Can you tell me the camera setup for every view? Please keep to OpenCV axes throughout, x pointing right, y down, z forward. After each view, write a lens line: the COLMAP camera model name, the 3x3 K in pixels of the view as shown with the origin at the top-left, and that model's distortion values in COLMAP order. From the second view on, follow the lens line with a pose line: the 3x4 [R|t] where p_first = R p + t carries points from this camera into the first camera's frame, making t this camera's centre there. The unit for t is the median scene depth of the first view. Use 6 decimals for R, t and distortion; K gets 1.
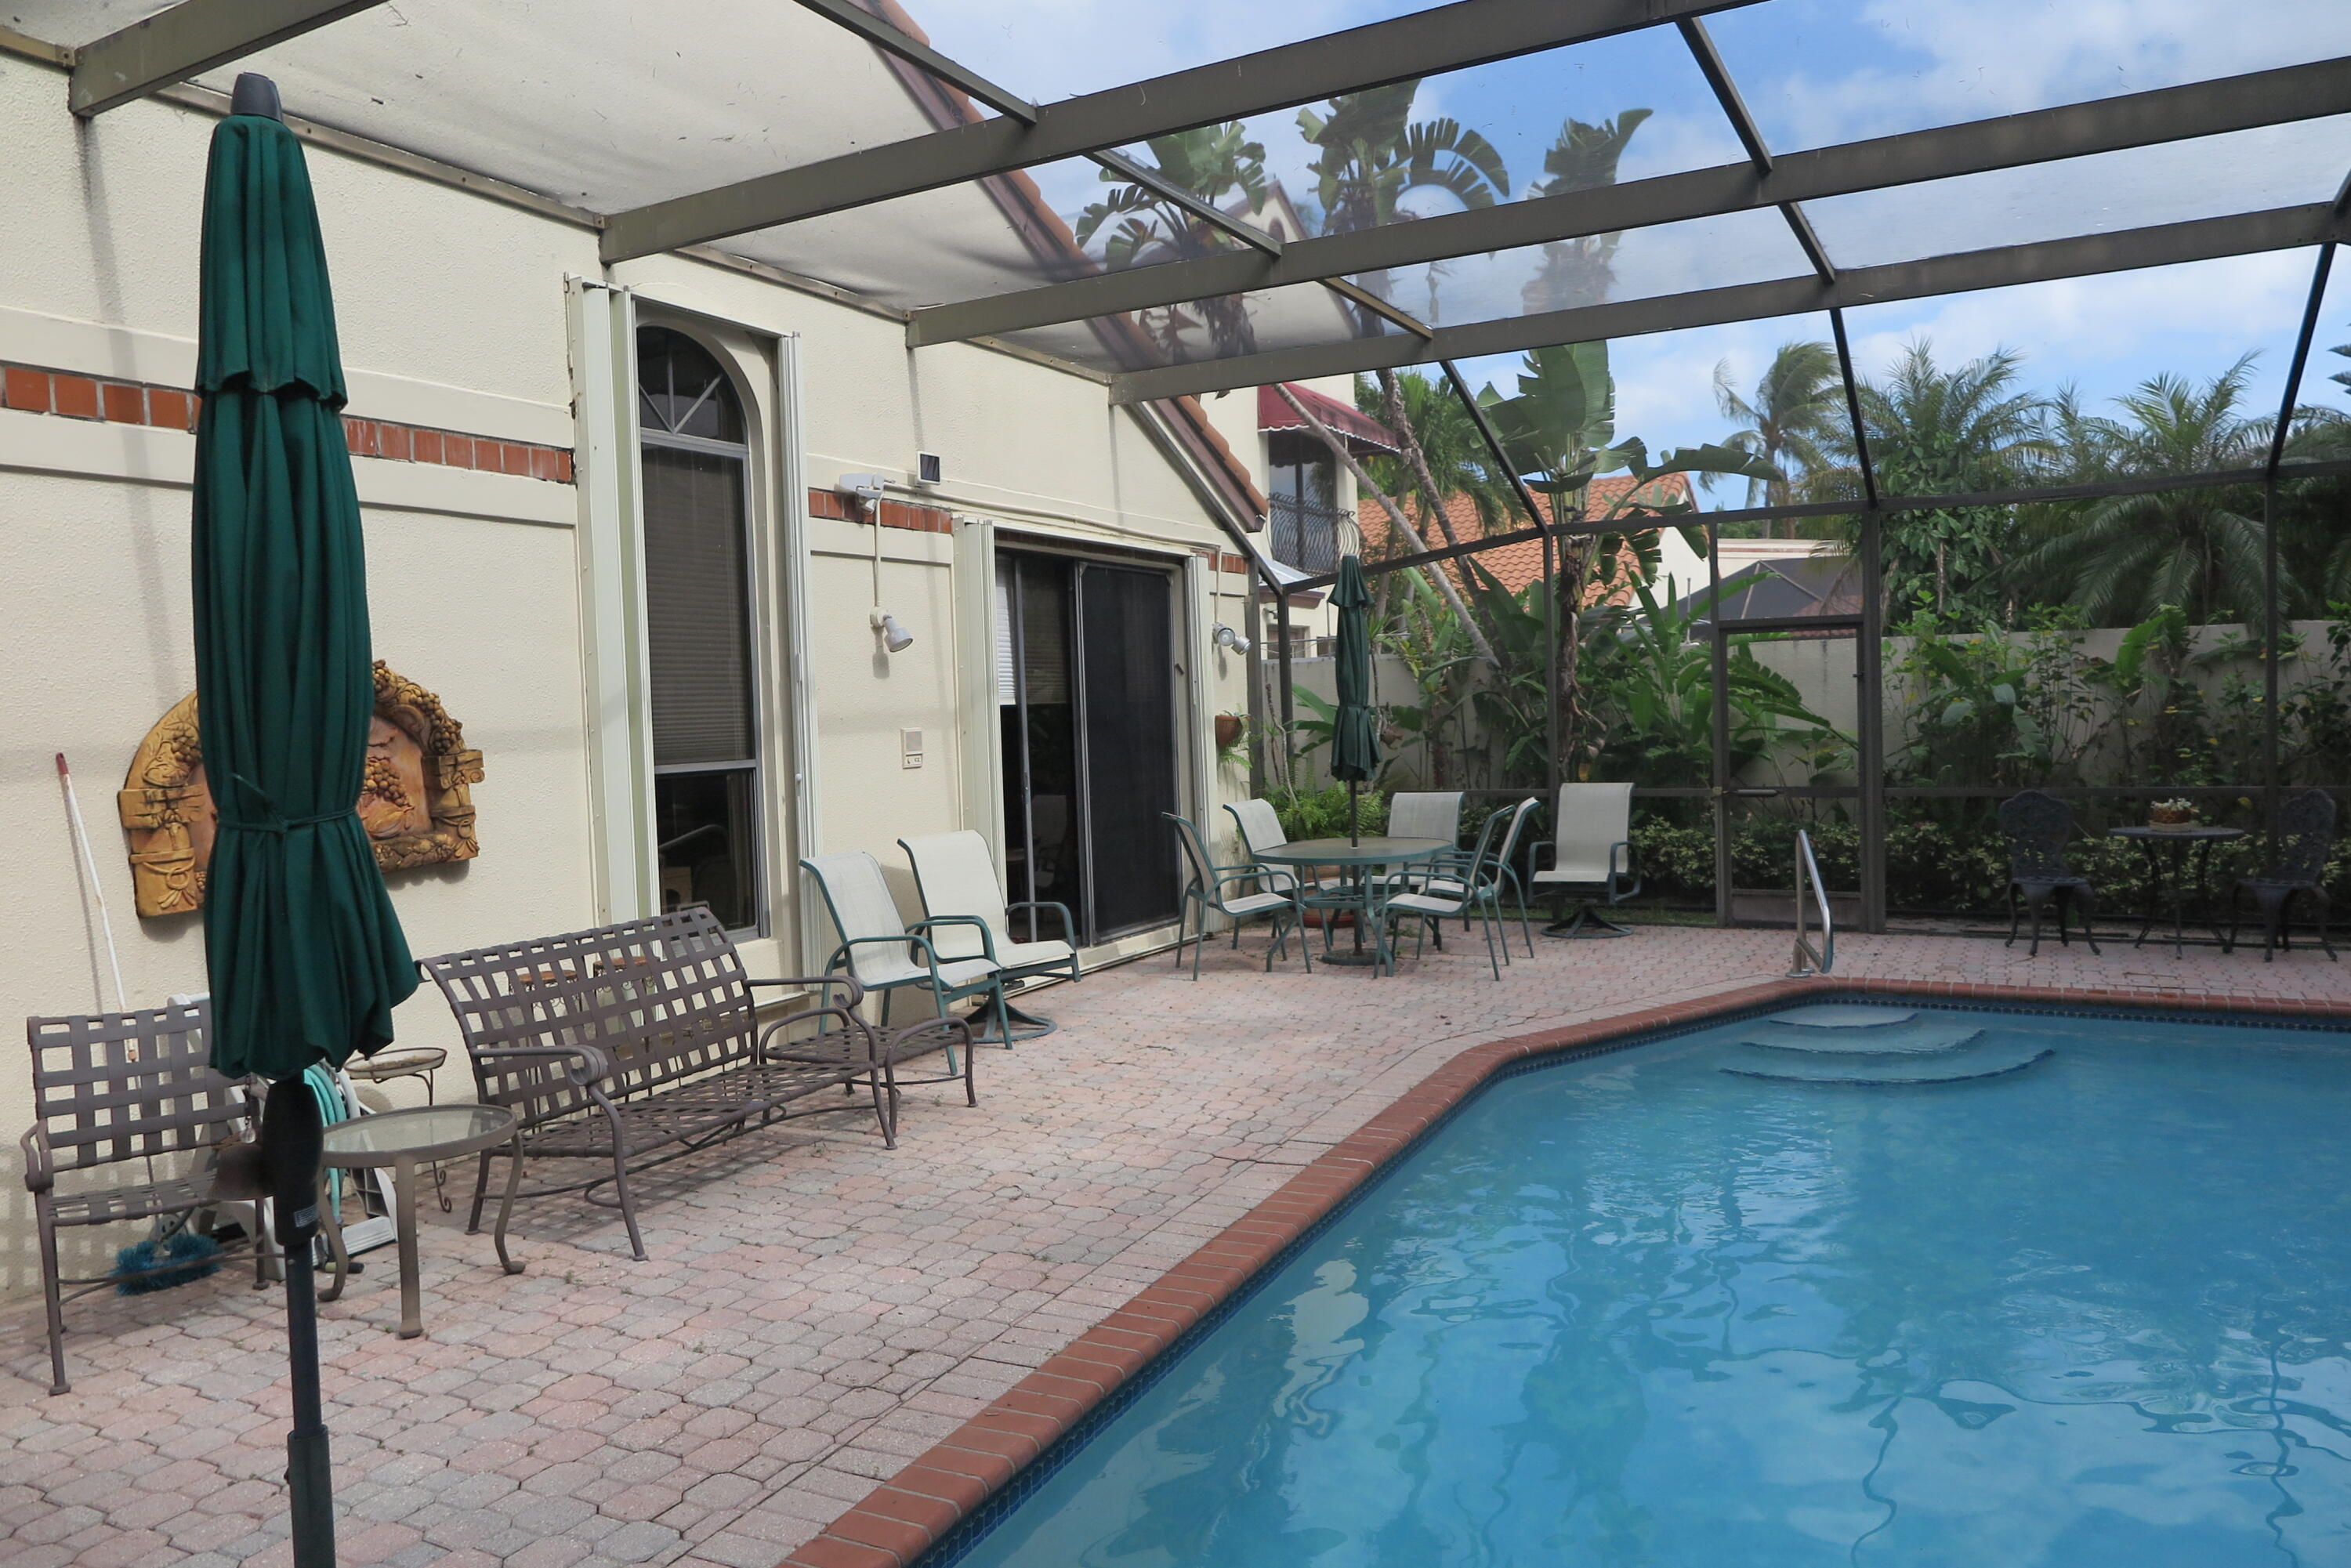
lens RADIAL K [[1628.3, 0, 1192.1], [0, 1628.3, 785.1], [0, 0, 1]] dist [-0.013624, 0.012769]
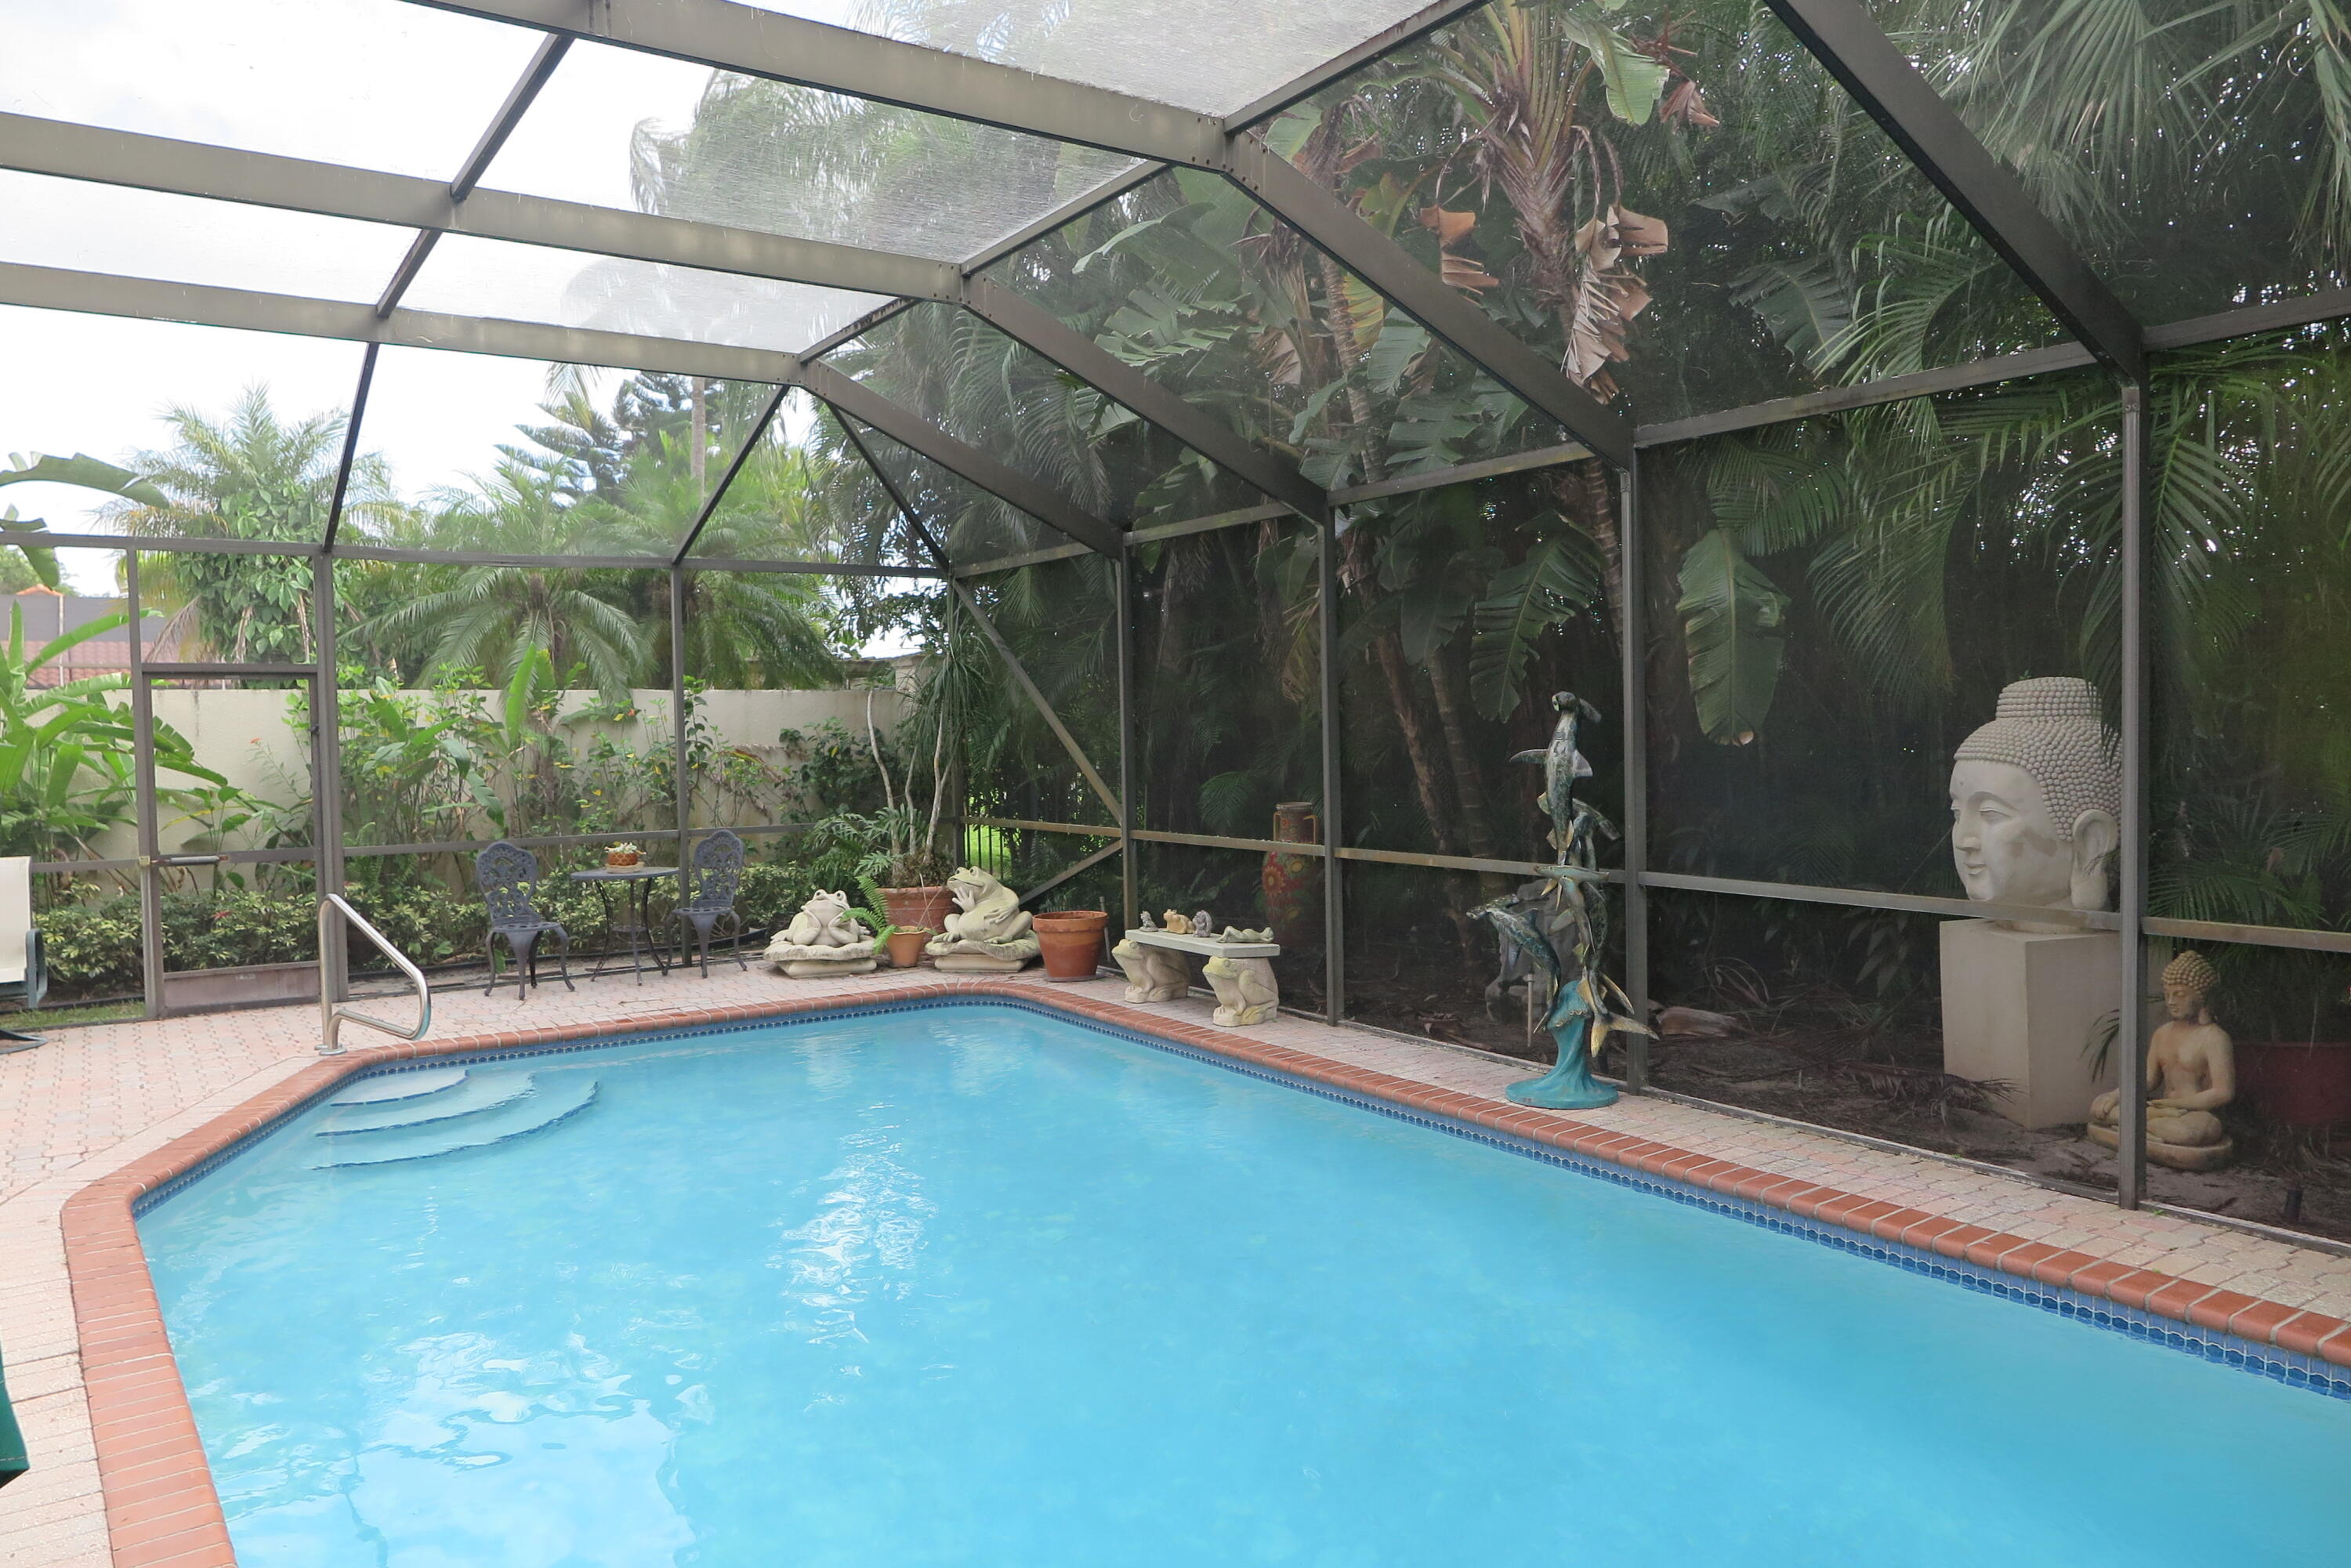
lens RADIAL K [[1628.3, 0, 1182.7], [0, 1628.3, 780.4], [0, 0, 1]] dist [-0.013624, 0.012769]
pose [[0.476976, -0.009812, 0.878862, -0.161445], [0.047121, 0.998785, -0.014422, -0.000481], [-0.877652, 0.048292, 0.476859, 0.104039]]
